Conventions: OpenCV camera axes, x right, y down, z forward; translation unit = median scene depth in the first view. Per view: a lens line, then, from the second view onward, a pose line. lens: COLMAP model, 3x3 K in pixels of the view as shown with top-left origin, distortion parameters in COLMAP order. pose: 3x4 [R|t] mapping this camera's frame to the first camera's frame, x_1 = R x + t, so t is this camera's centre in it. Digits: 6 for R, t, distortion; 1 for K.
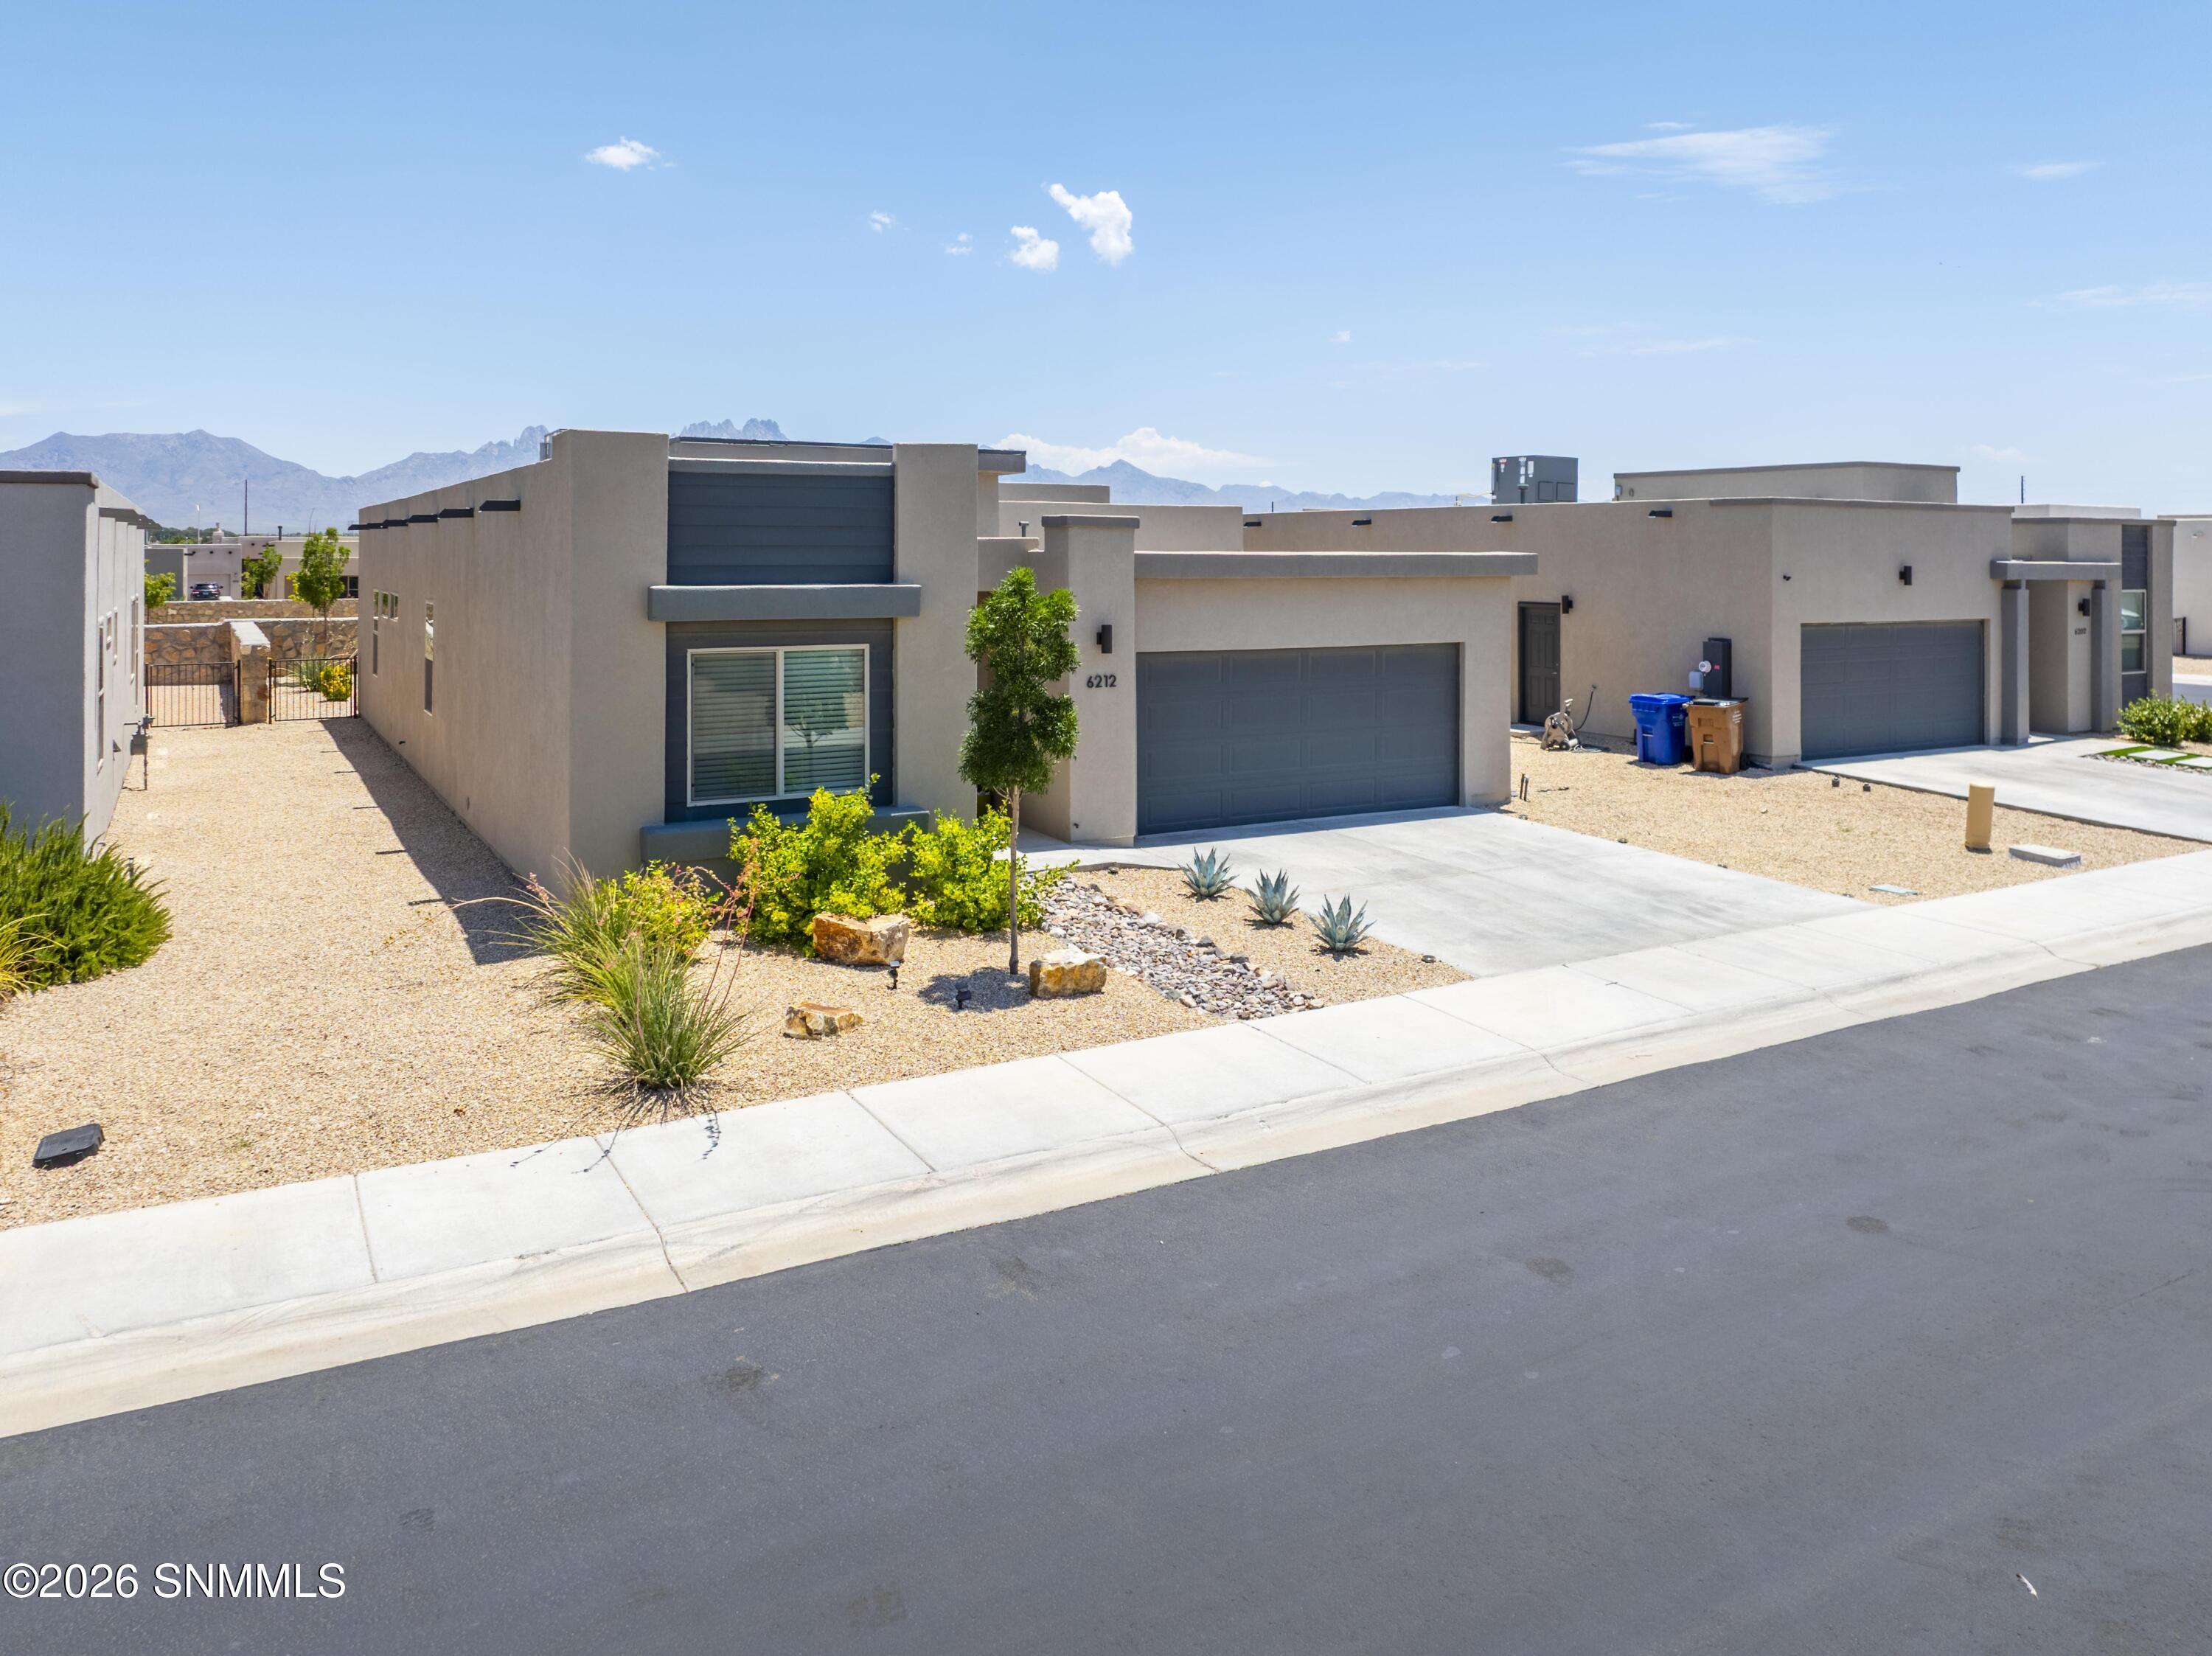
lens RADIAL K [[1655.7, 0, 1136.9], [0, 1655.7, 539.0], [0, 0, 1]] dist [-0.041222, 0.007167]
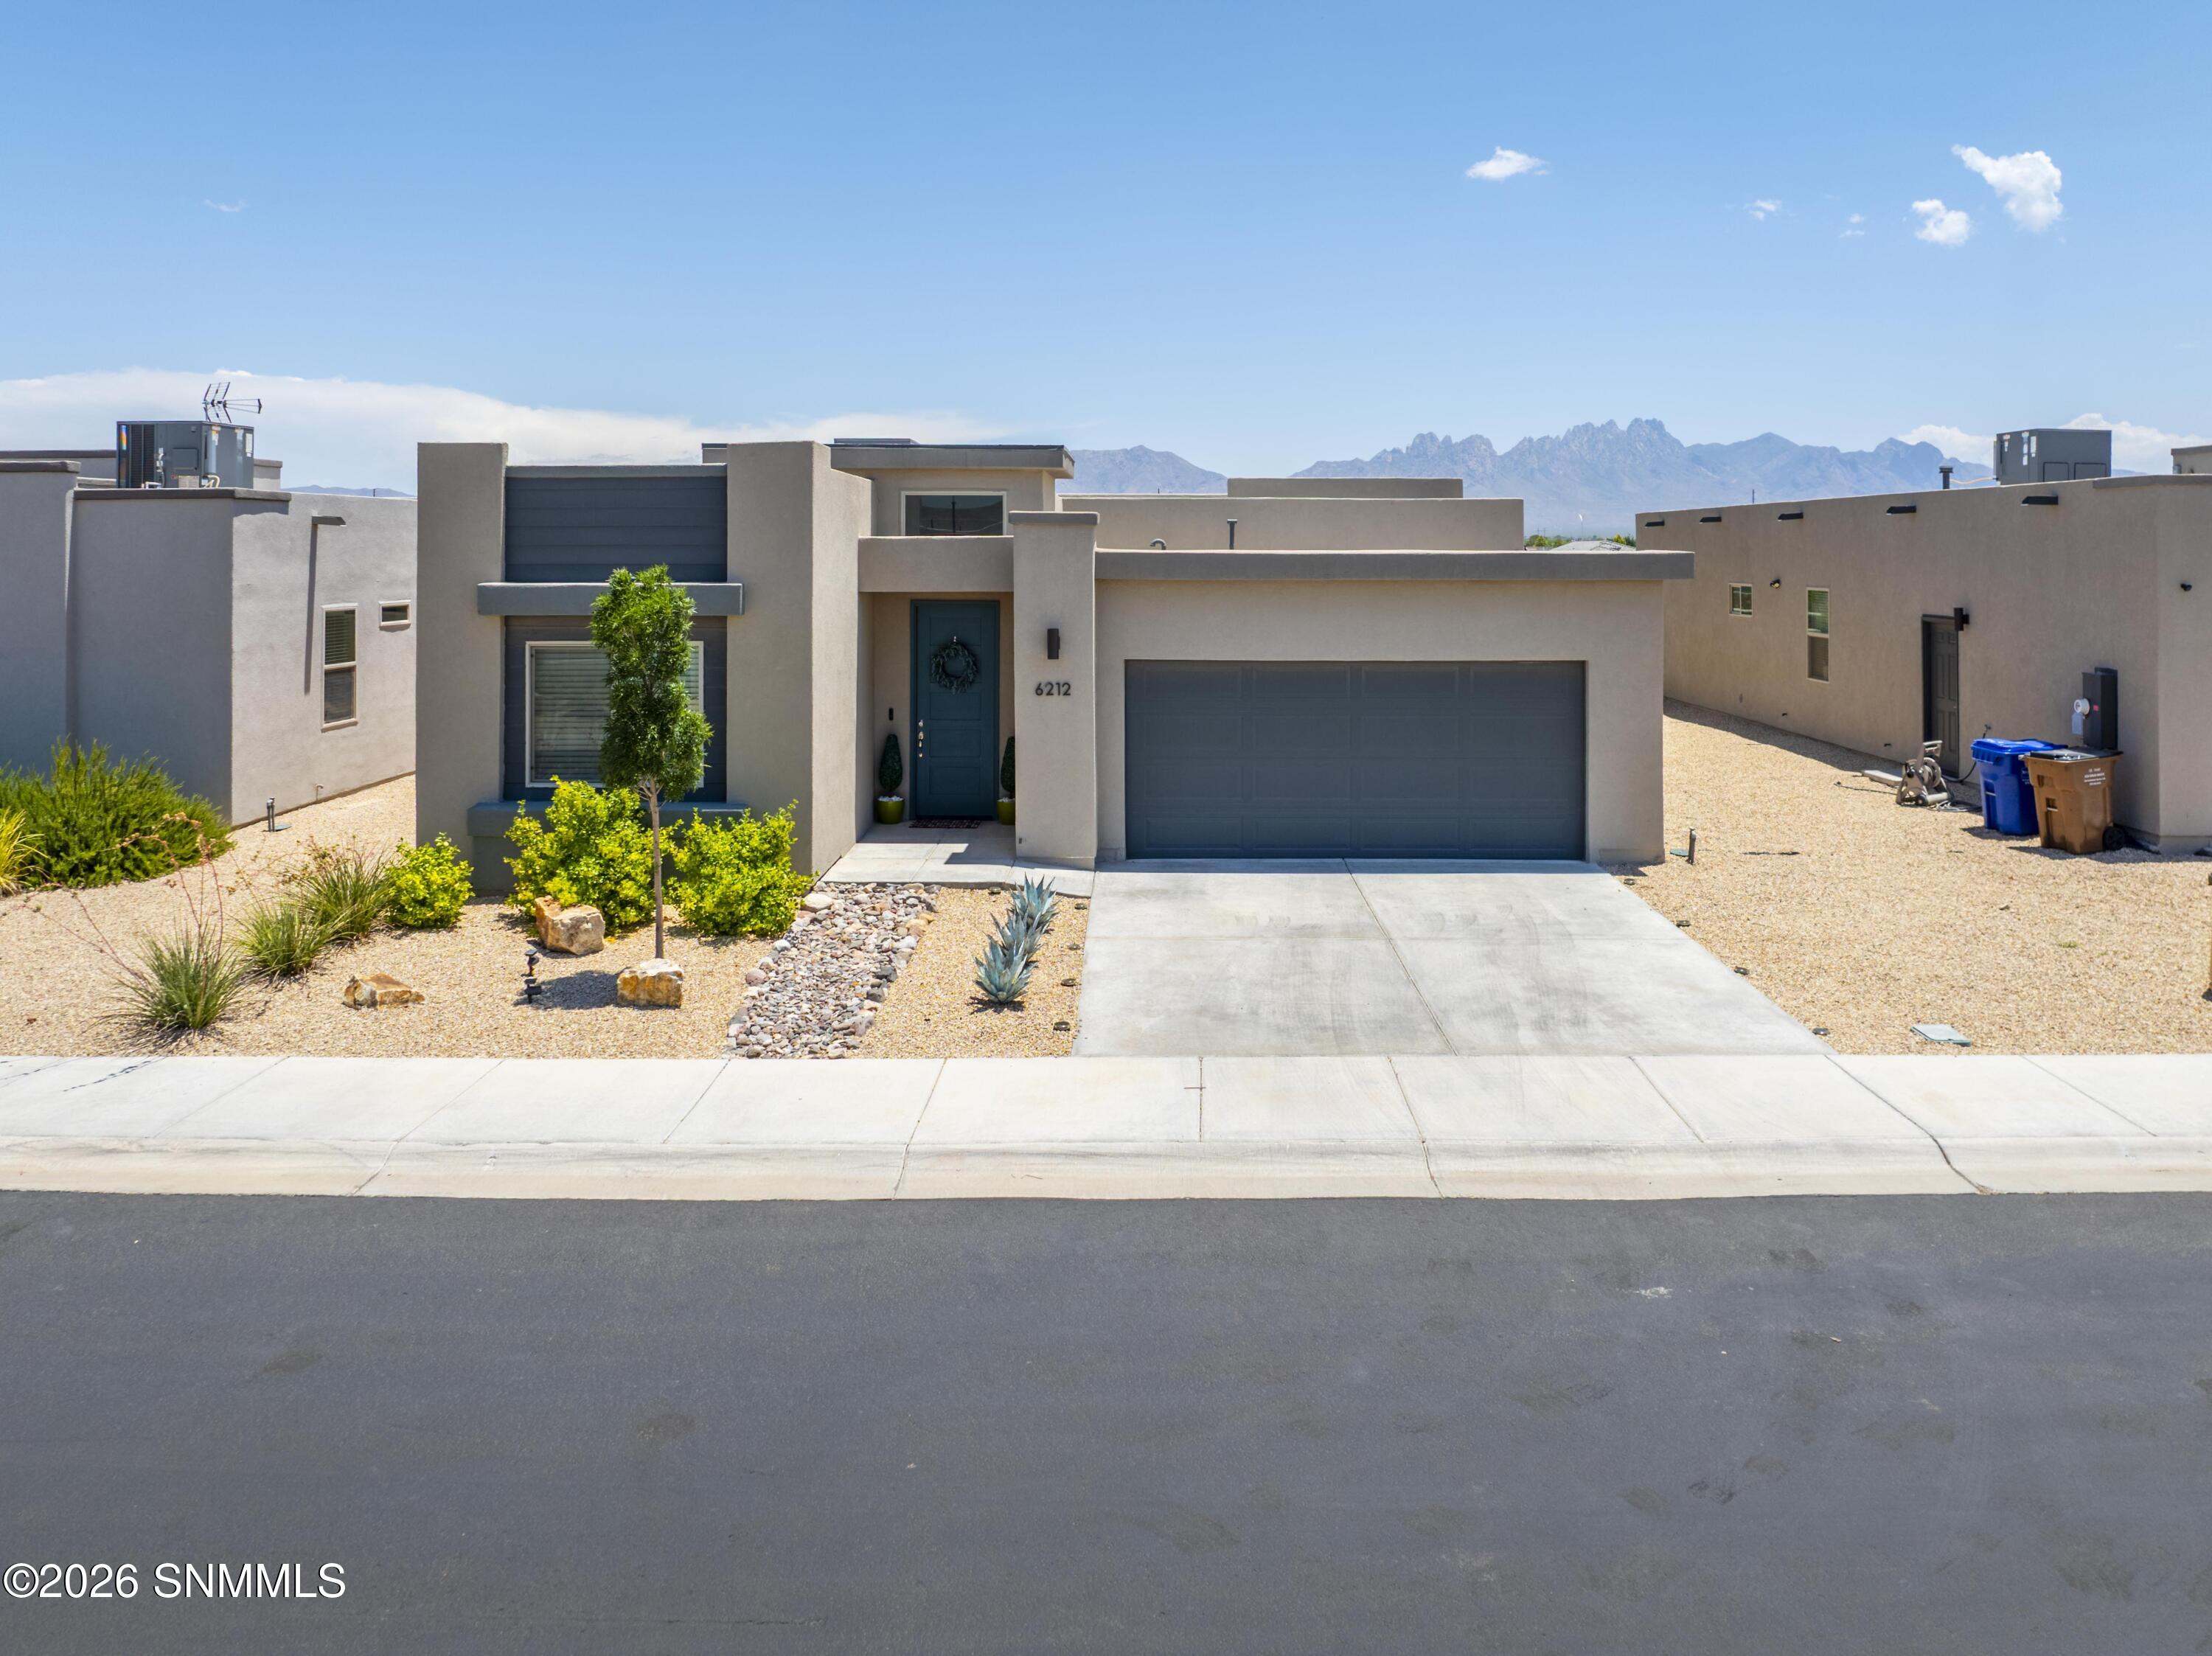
lens RADIAL K [[1655.7, 0, 1136.9], [0, 1655.7, 539.0], [0, 0, 1]] dist [-0.041222, 0.007167]
pose [[0.865762, -0.003784, -0.500441, 0.479705], [0.003326, 0.999993, -0.001809, 0.002864], [0.500444, -0.000098, 0.865769, 0.211583]]
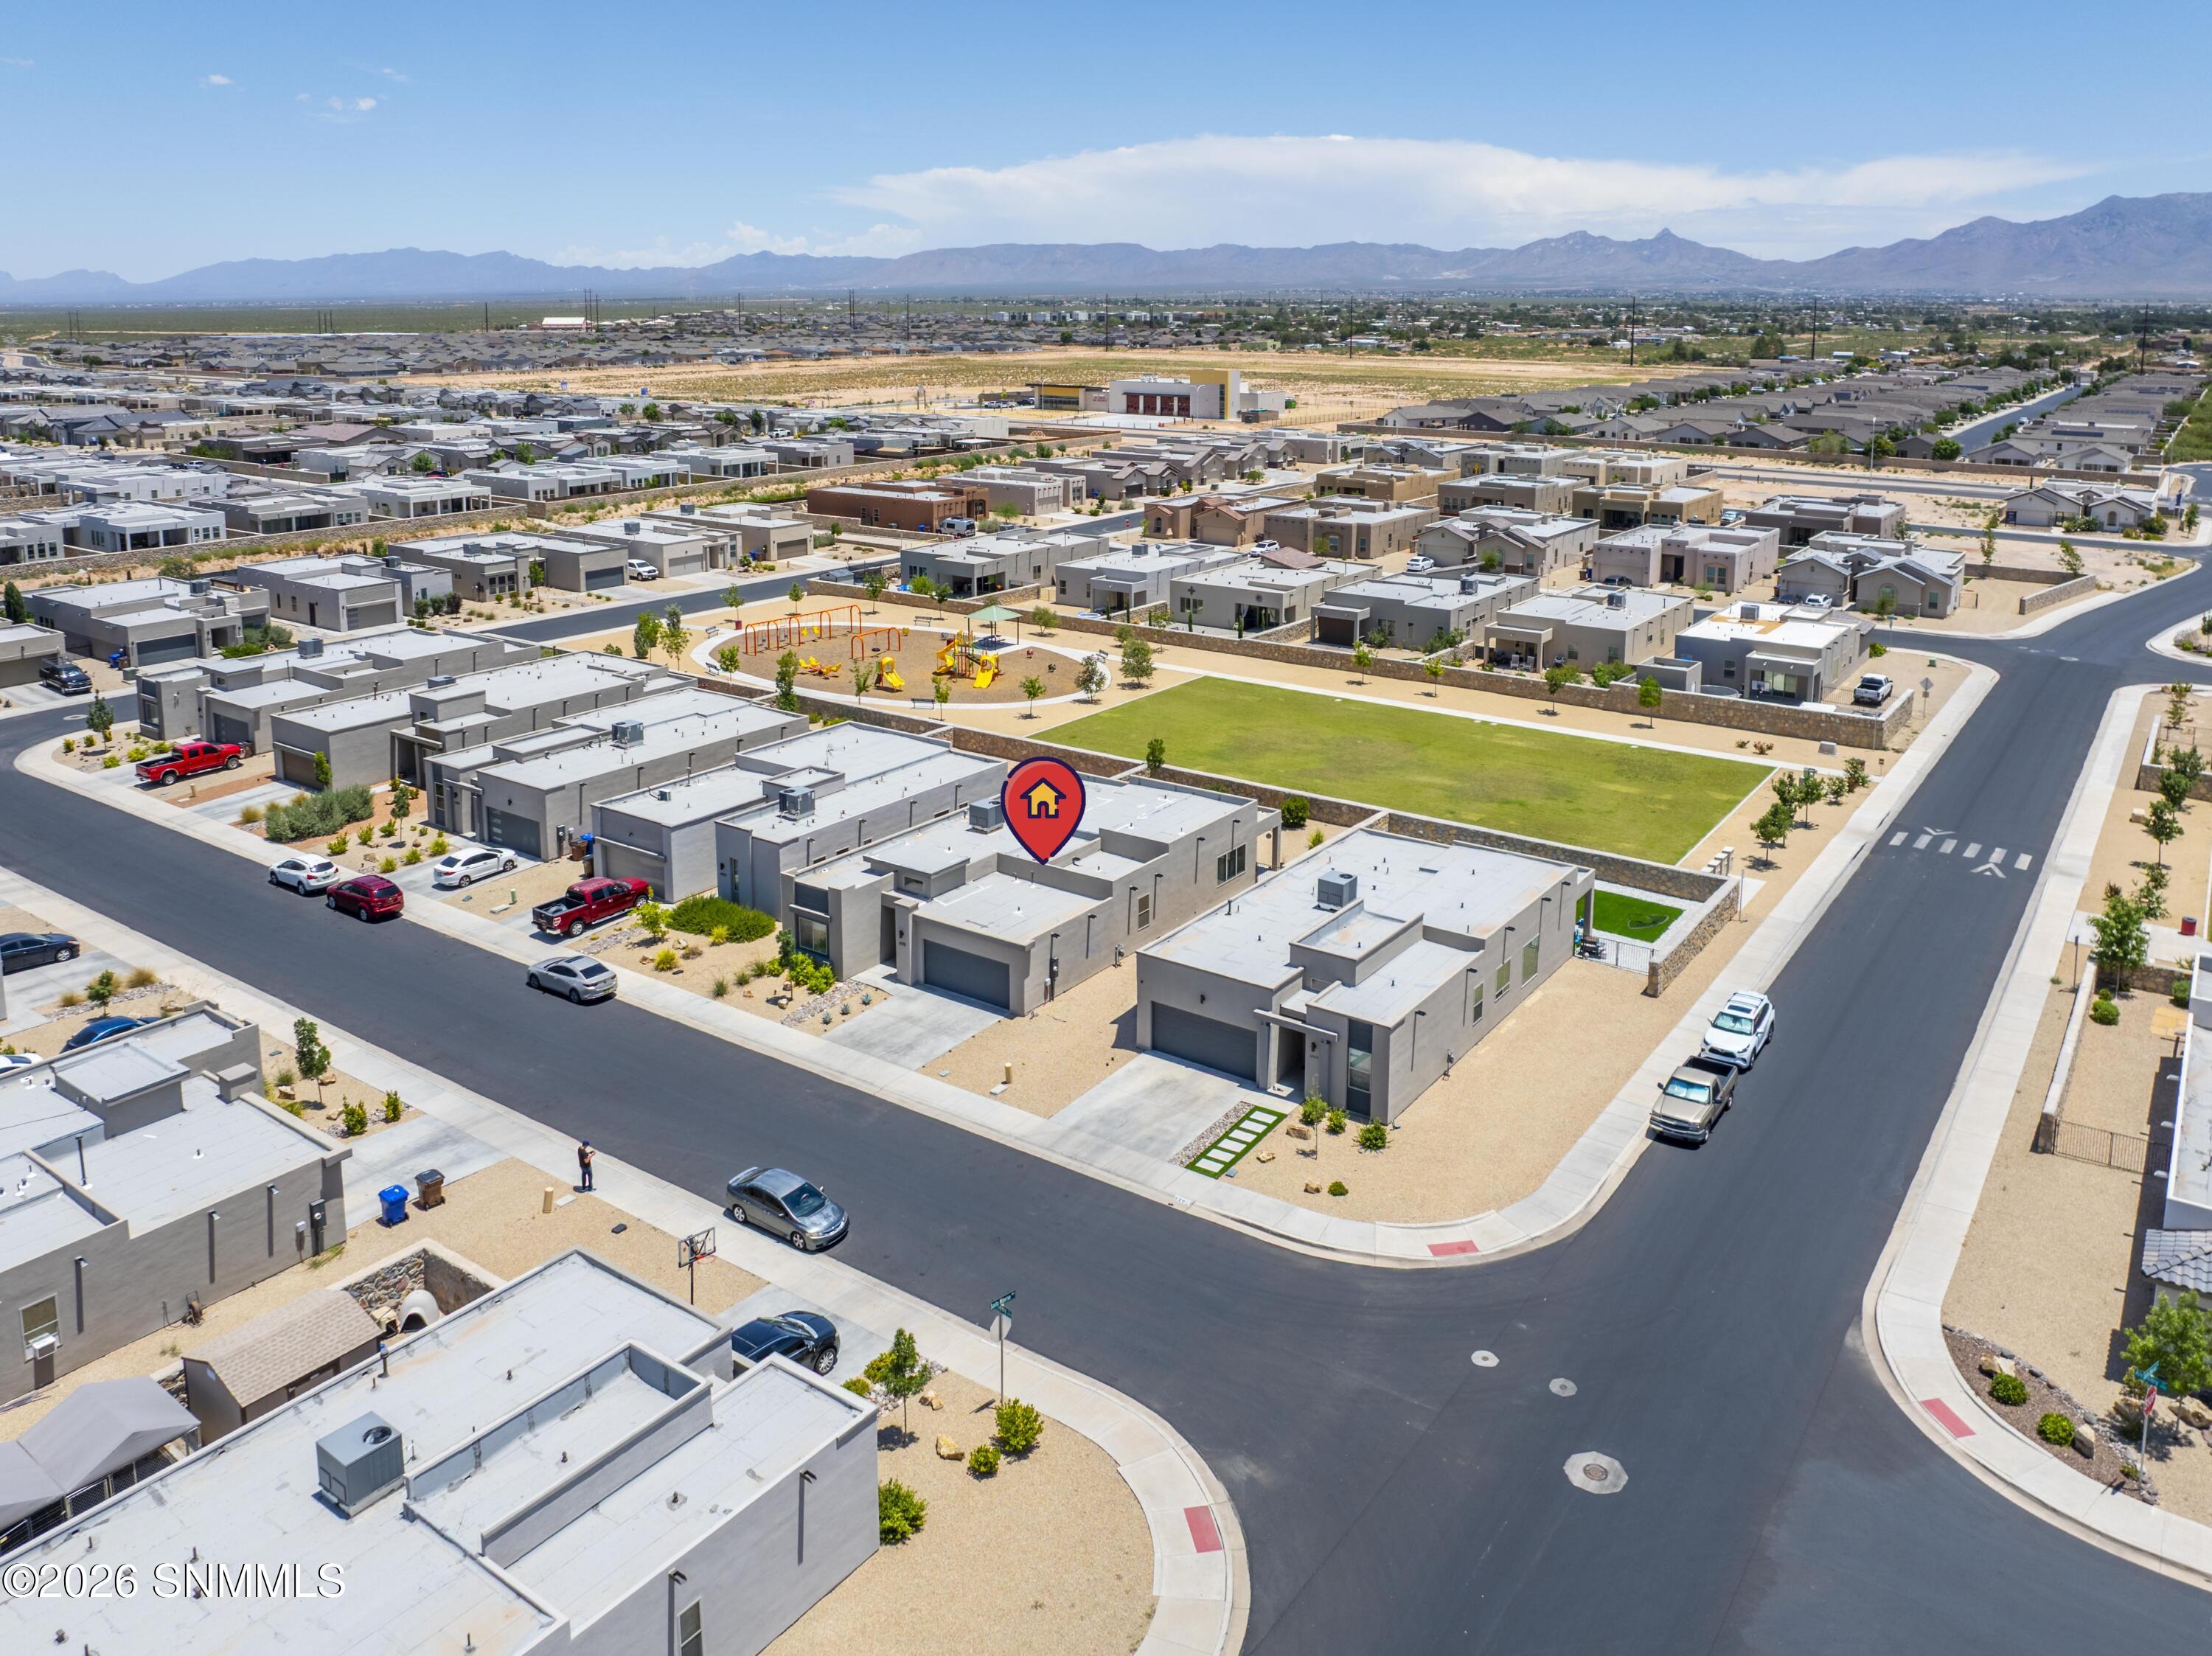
lens RADIAL K [[1655.7, 0, 1136.9], [0, 1655.7, 539.0], [0, 0, 1]] dist [-0.041222, 0.007167]
pose [[0.437731, 0.135000, -0.888913, 3.581709], [-0.004128, 0.988955, 0.148160, -1.451861], [0.899097, -0.061184, 0.433453, -0.155825]]
